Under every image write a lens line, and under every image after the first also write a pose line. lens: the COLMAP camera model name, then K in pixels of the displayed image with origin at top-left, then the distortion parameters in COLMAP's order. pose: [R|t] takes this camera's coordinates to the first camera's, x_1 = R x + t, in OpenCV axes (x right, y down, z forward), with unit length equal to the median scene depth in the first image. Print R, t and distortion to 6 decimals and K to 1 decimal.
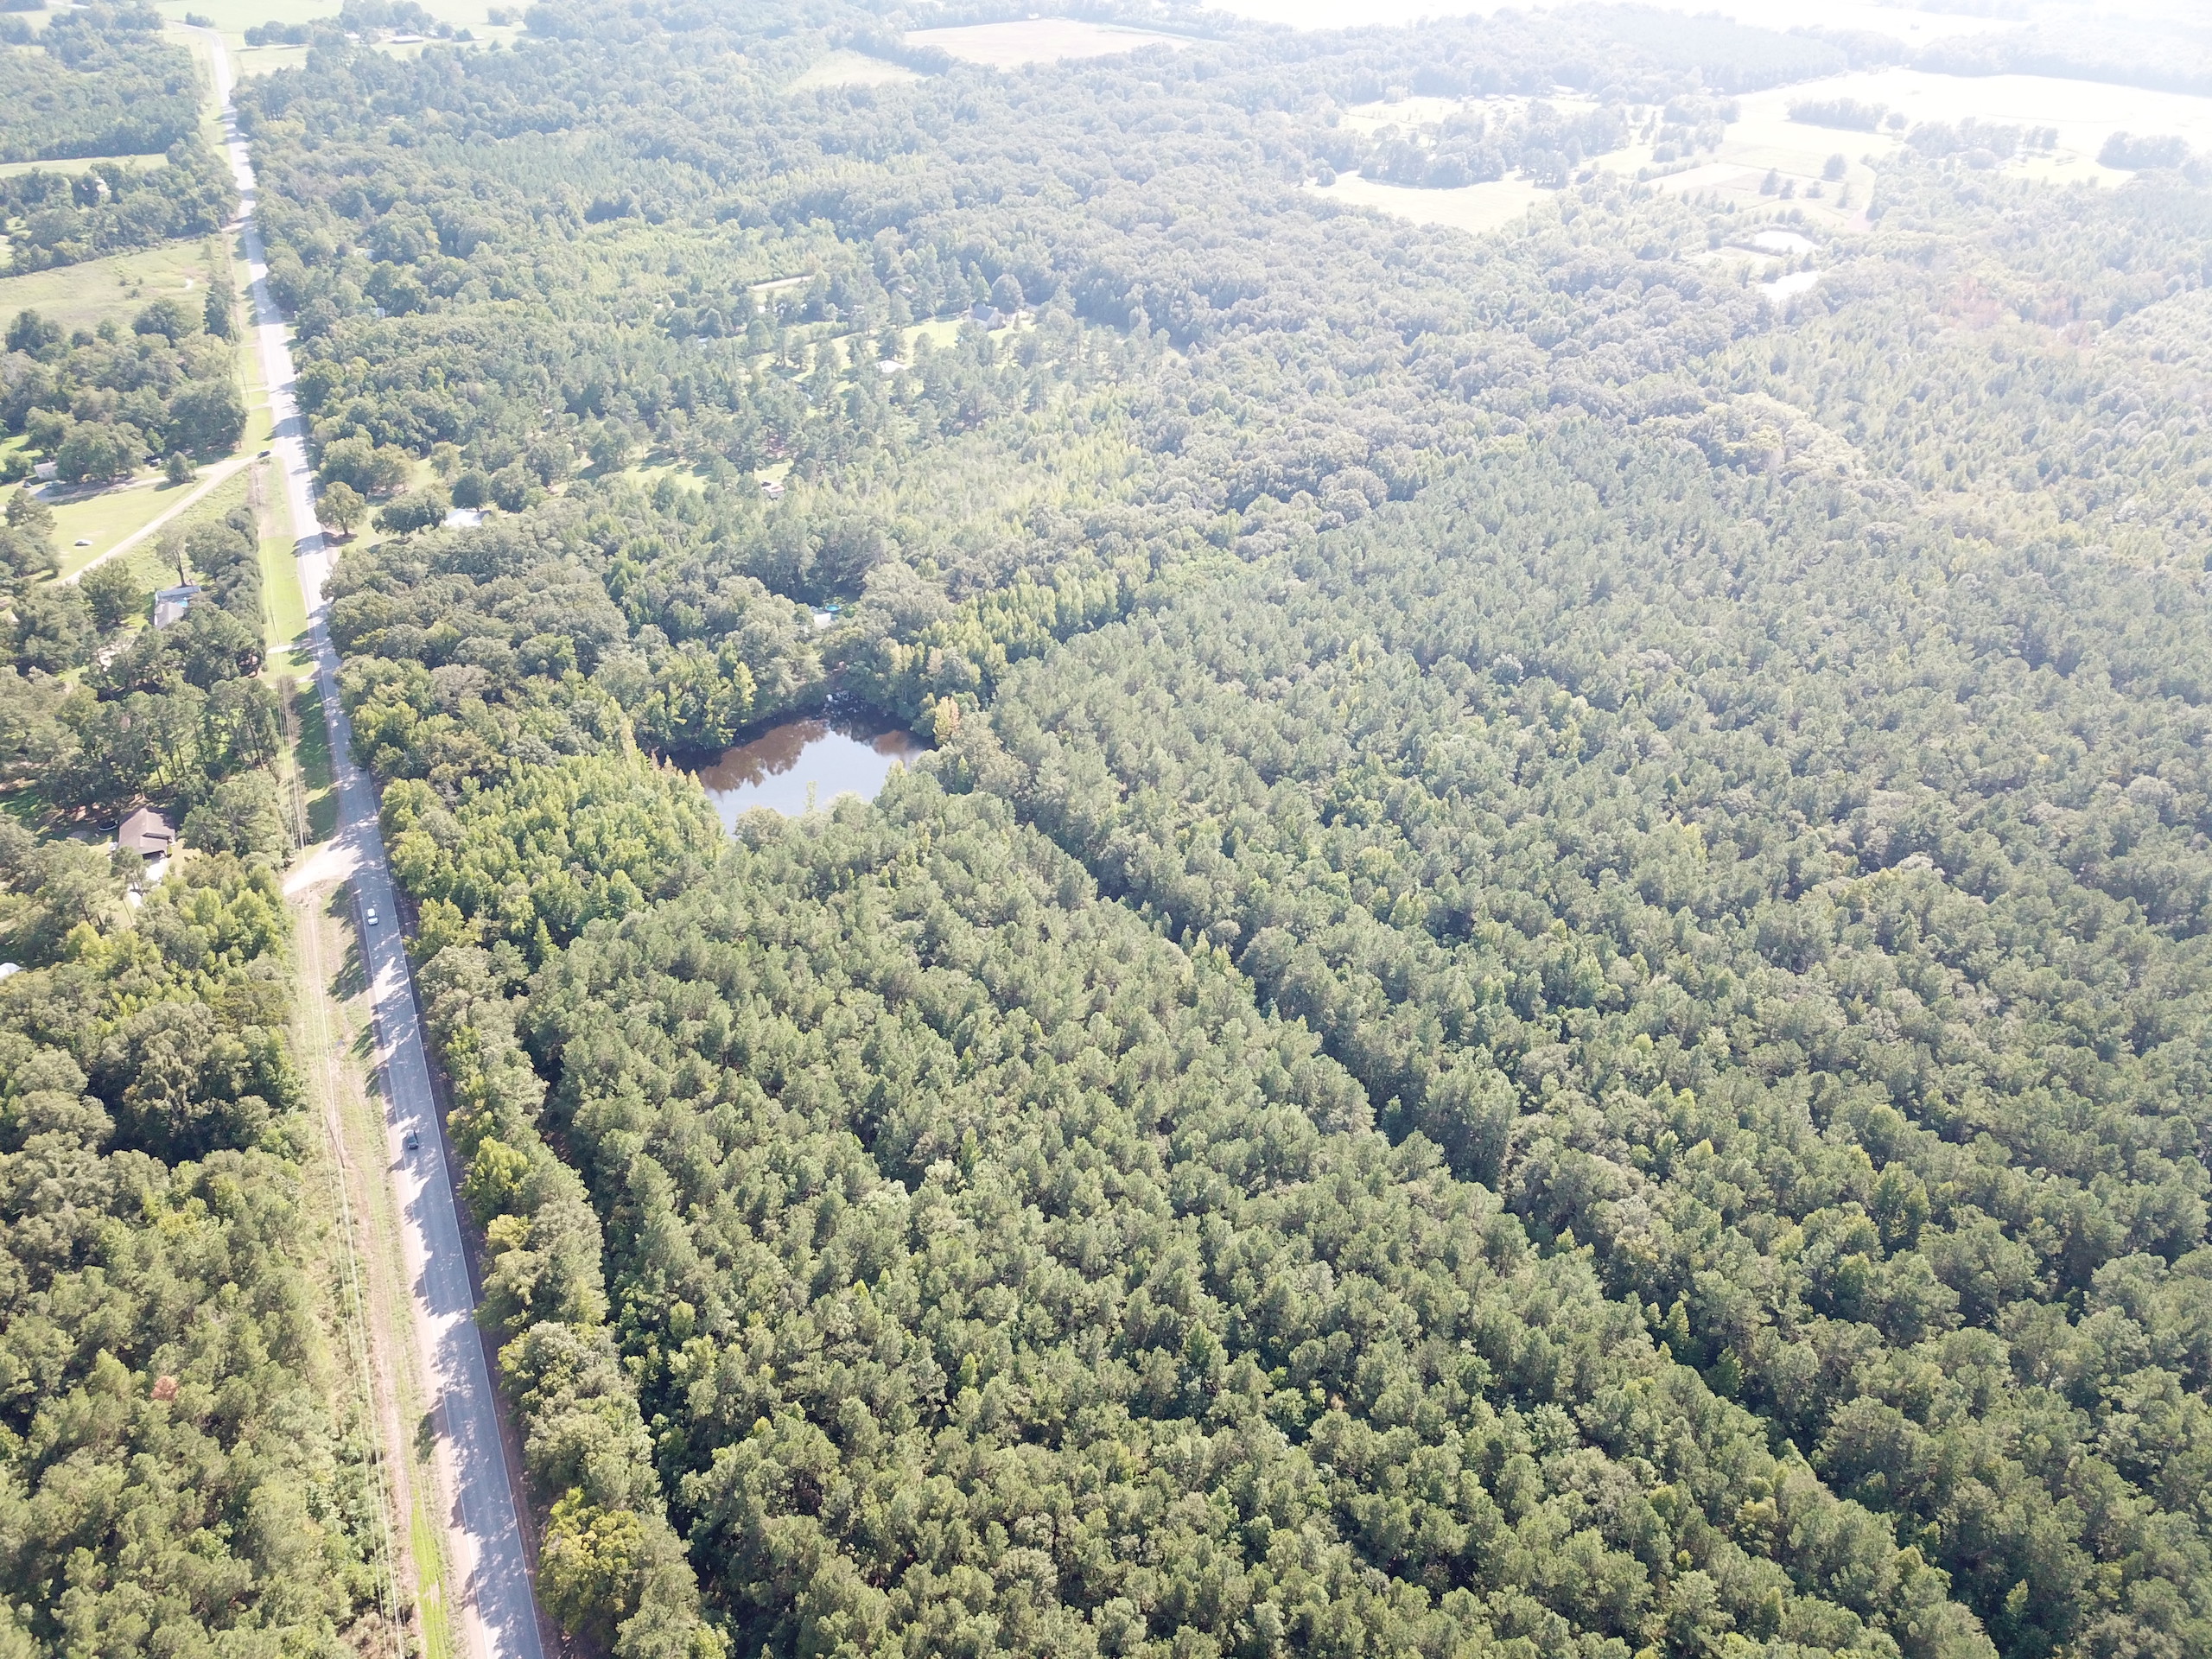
lens RADIAL K [[1685.3, 0, 1079.5], [0, 1685.3, 848.4], [0, 0, 1]] dist [0.017591, -0.014402]
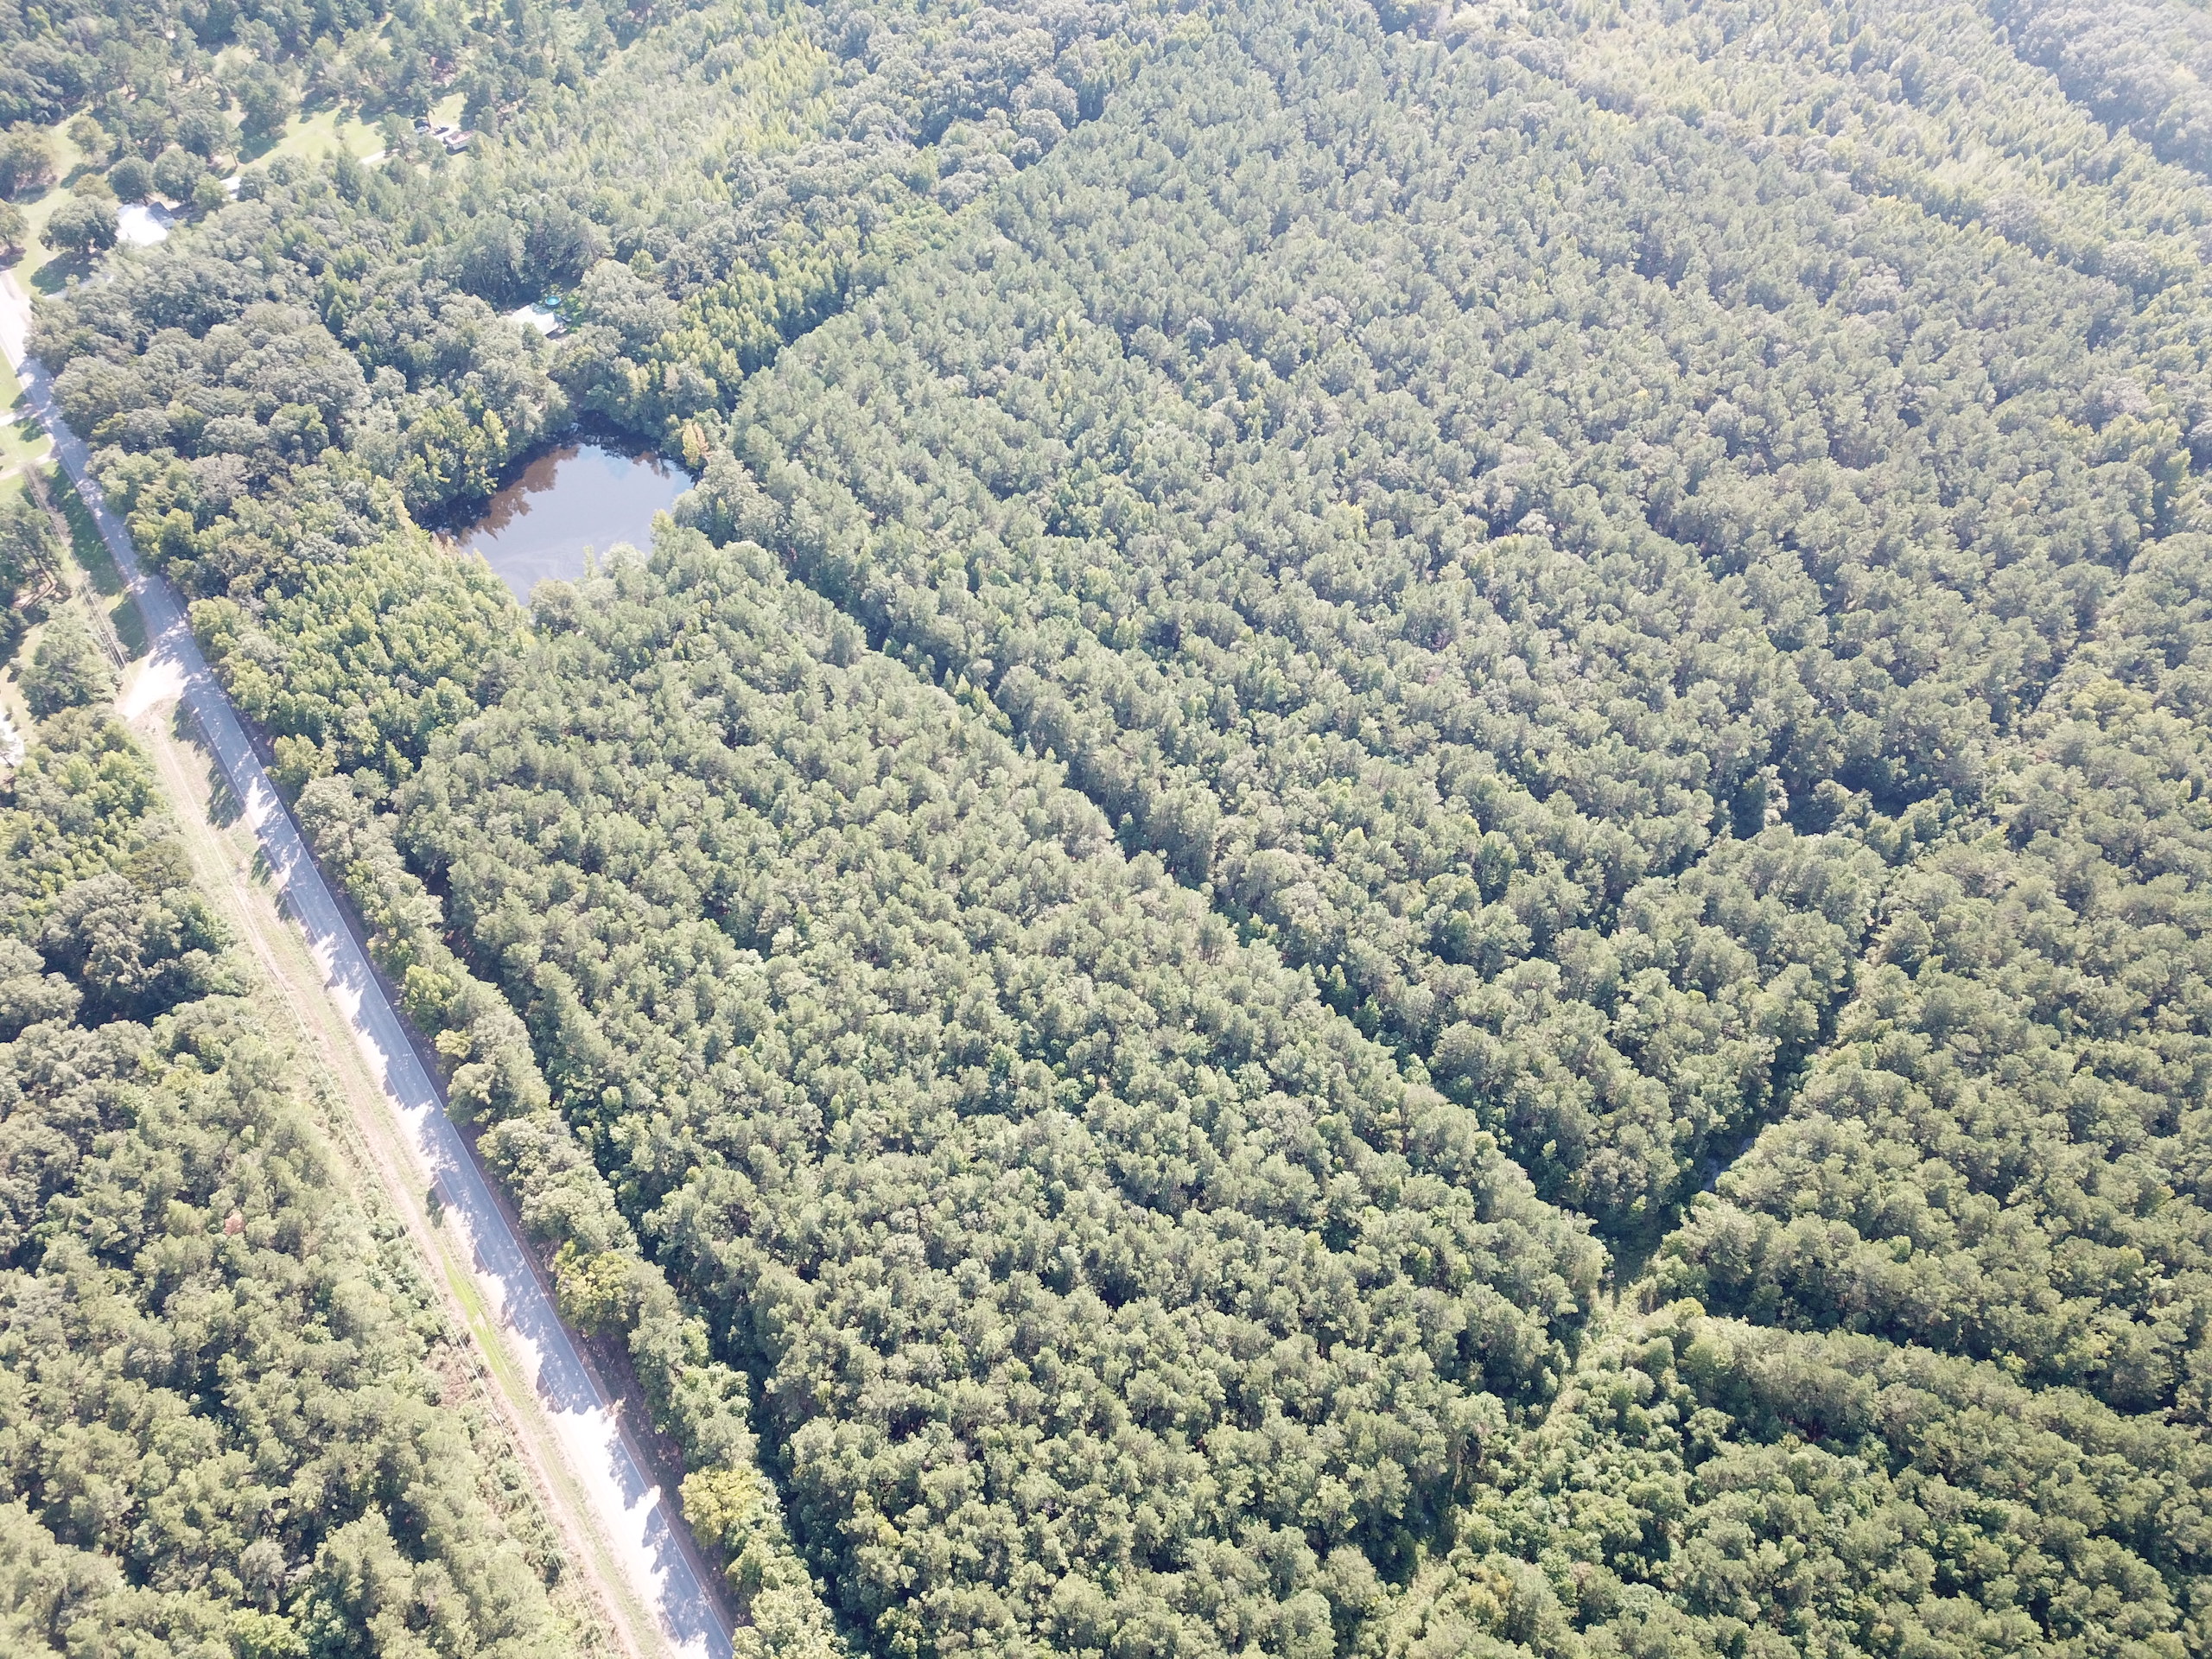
lens RADIAL K [[1685.3, 0, 1078.5], [0, 1685.3, 846.1], [0, 0, 1]] dist [0.017591, -0.014402]
pose [[0.982642, -0.144042, 0.116903, -0.002111], [0.093262, 0.928317, 0.359902, -0.301139], [-0.160364, -0.342752, 0.925637, -0.187543]]
